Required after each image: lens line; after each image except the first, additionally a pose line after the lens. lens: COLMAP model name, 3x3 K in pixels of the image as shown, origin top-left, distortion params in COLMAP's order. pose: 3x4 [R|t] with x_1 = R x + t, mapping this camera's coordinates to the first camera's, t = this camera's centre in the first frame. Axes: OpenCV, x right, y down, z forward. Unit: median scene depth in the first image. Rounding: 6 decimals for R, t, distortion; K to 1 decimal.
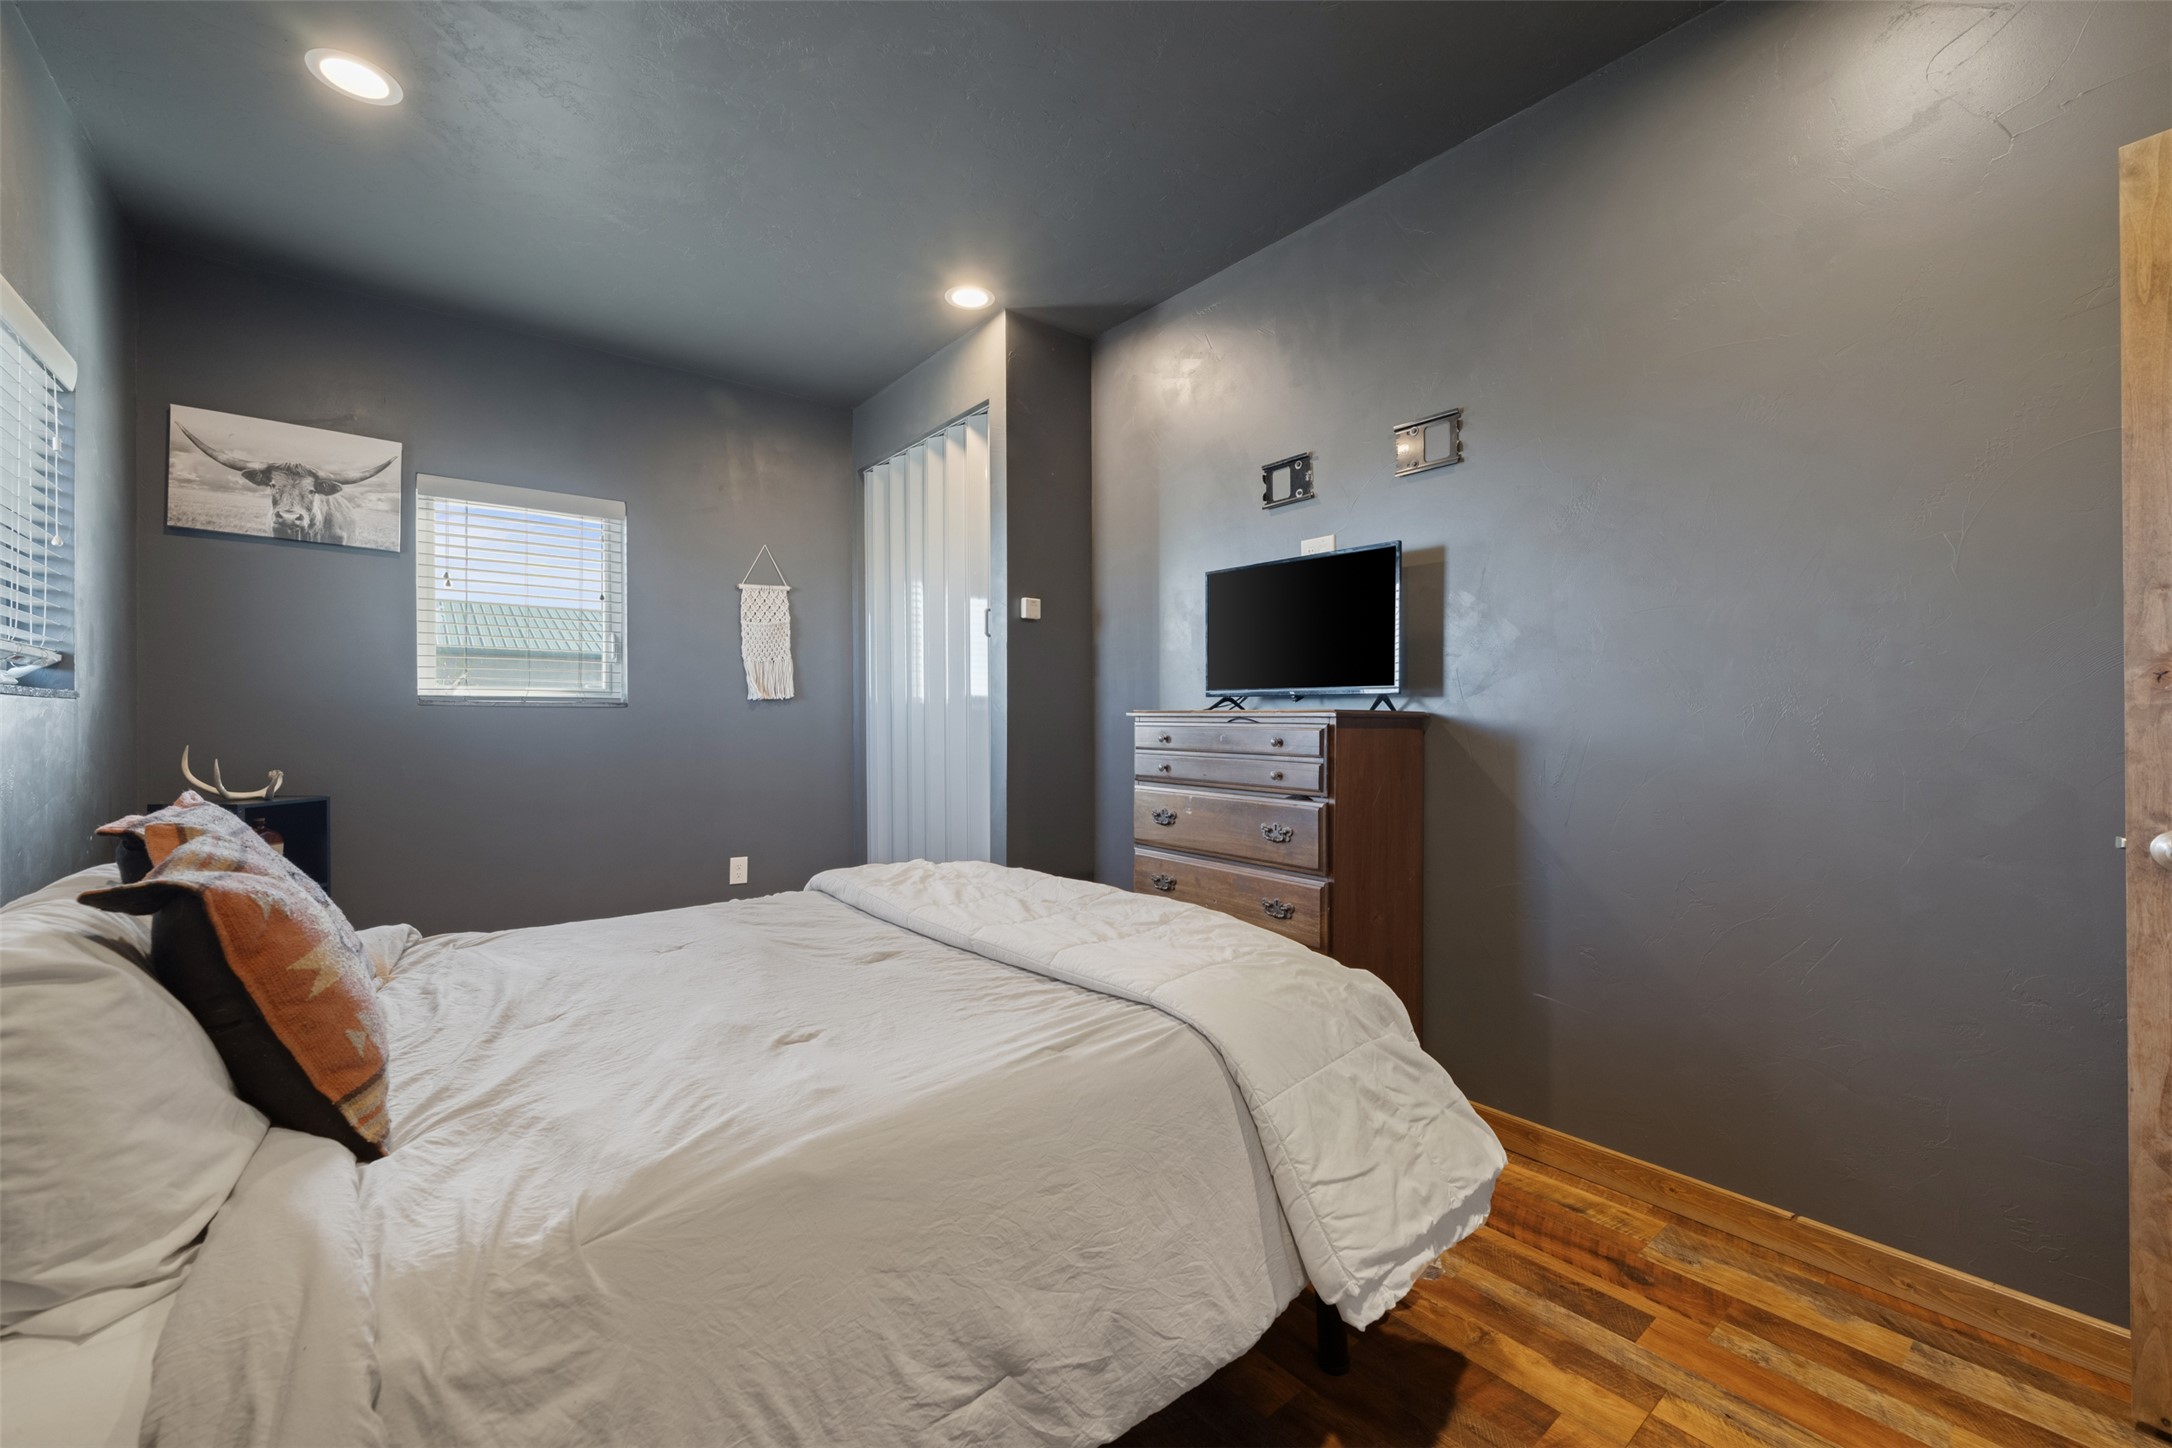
lens RADIAL K [[855.8, 0, 1086.0], [0, 855.8, 724.0], [0, 0, 1]] dist [0.001137, -0.000026]
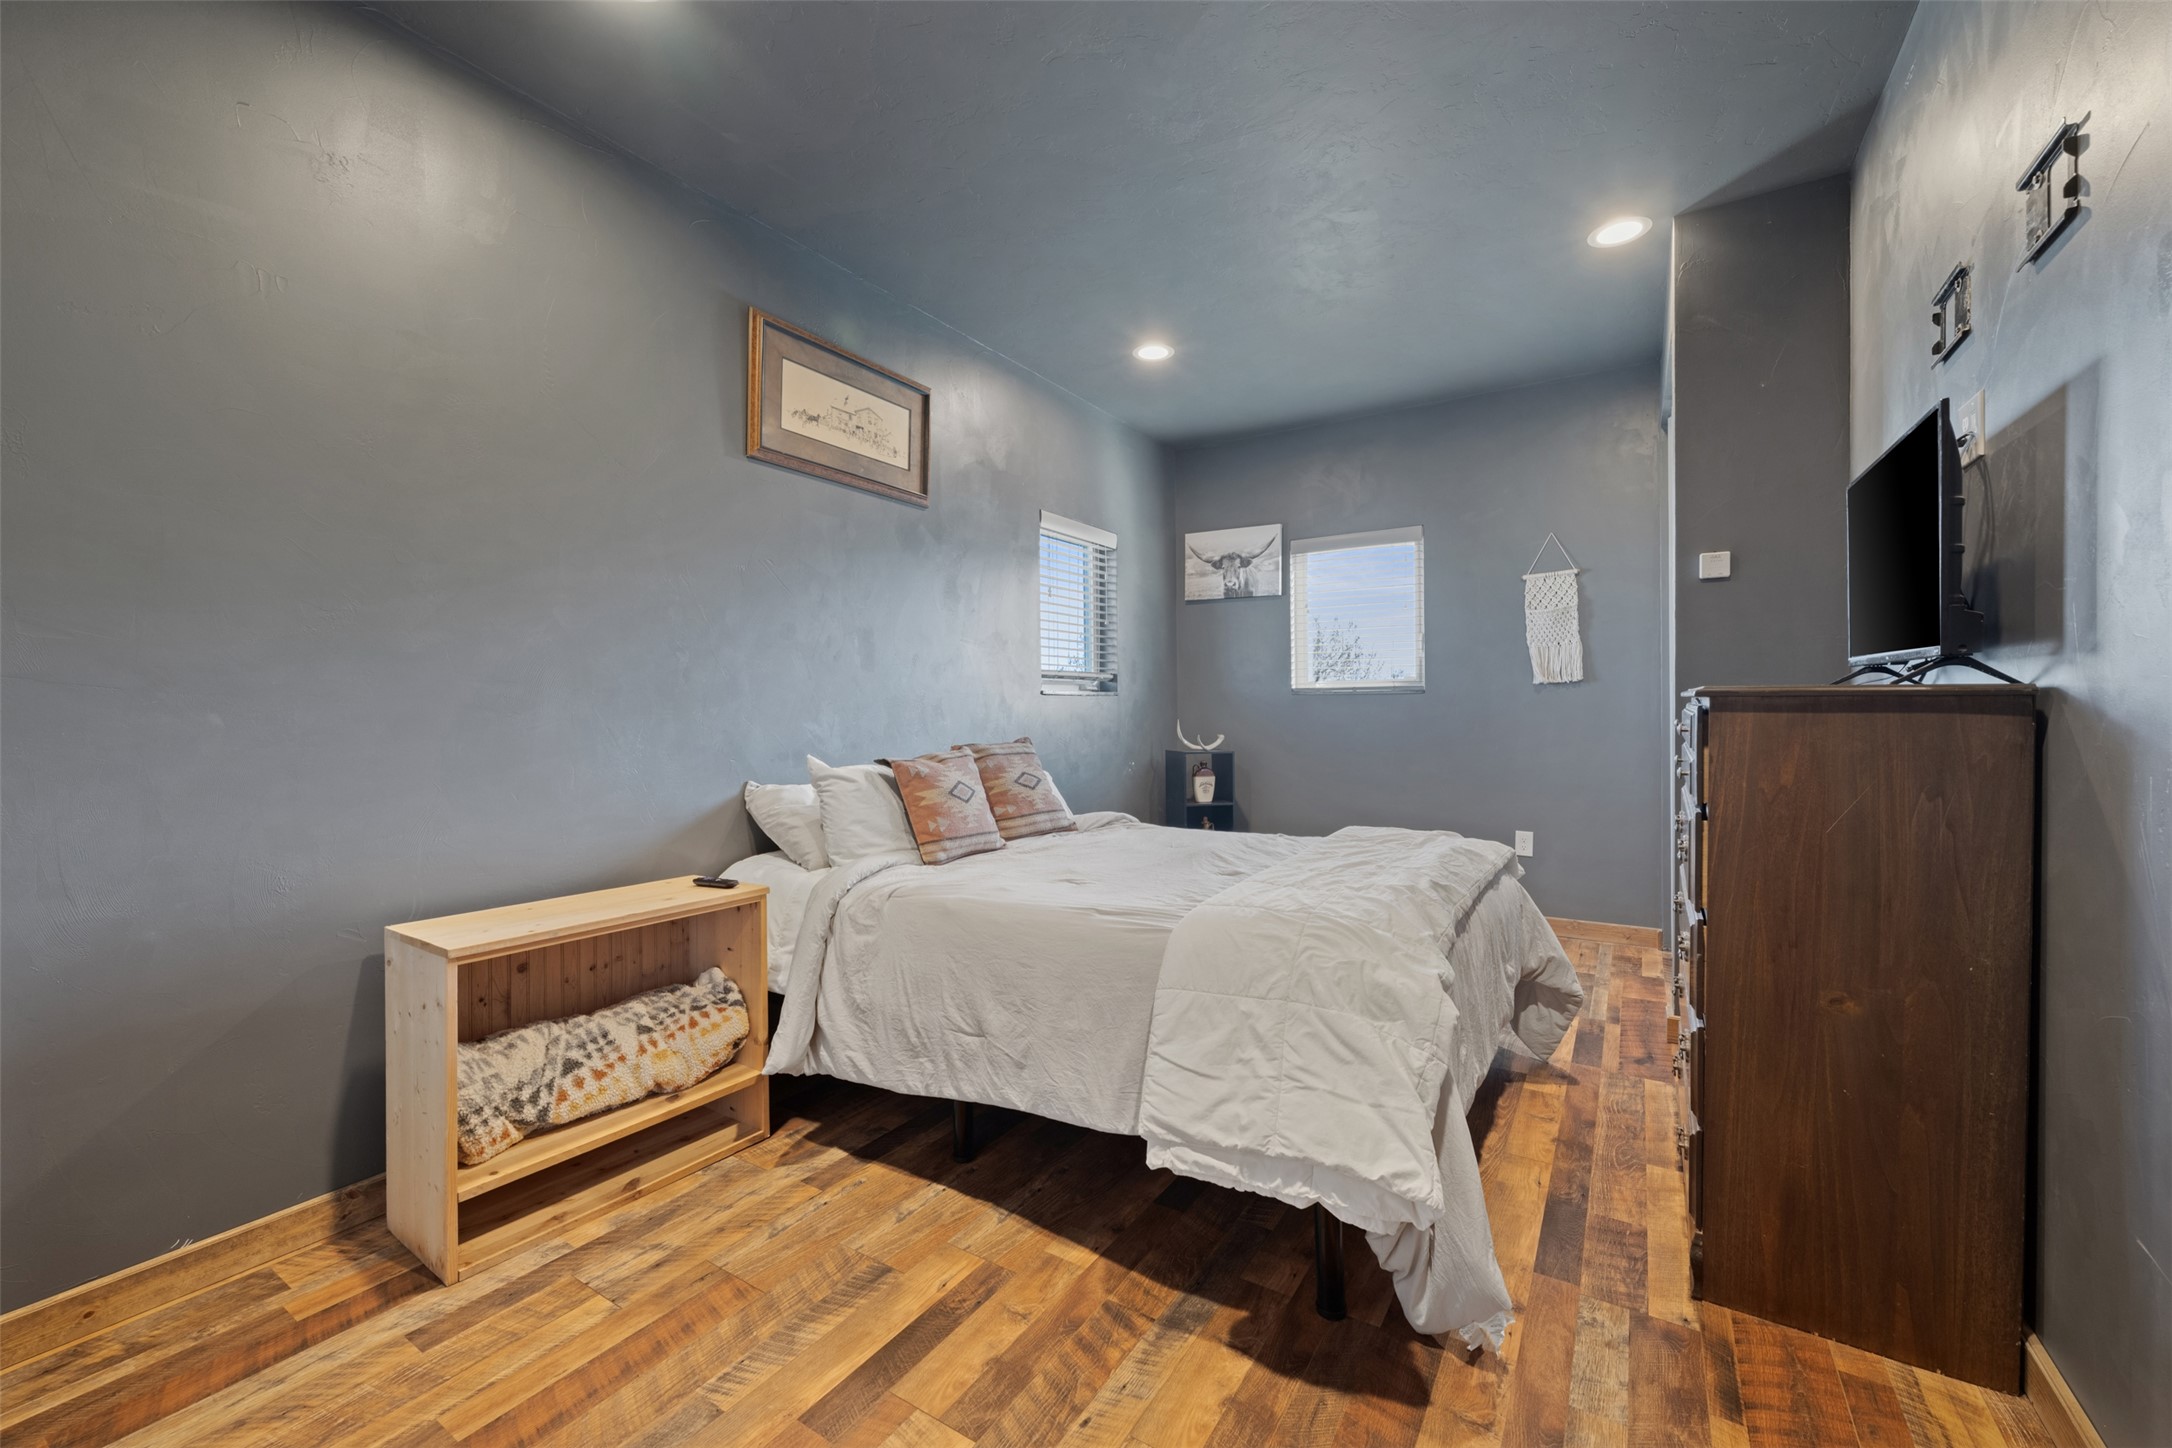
lens RADIAL K [[855.8, 0, 1086.0], [0, 855.8, 724.0], [0, 0, 1]] dist [0.001137, -0.000026]
pose [[0.324494, 0.017449, -0.945727, 0.570548], [0.002788, 0.999808, 0.019404, -0.000785], [0.945884, -0.008933, 0.324383, 0.180590]]
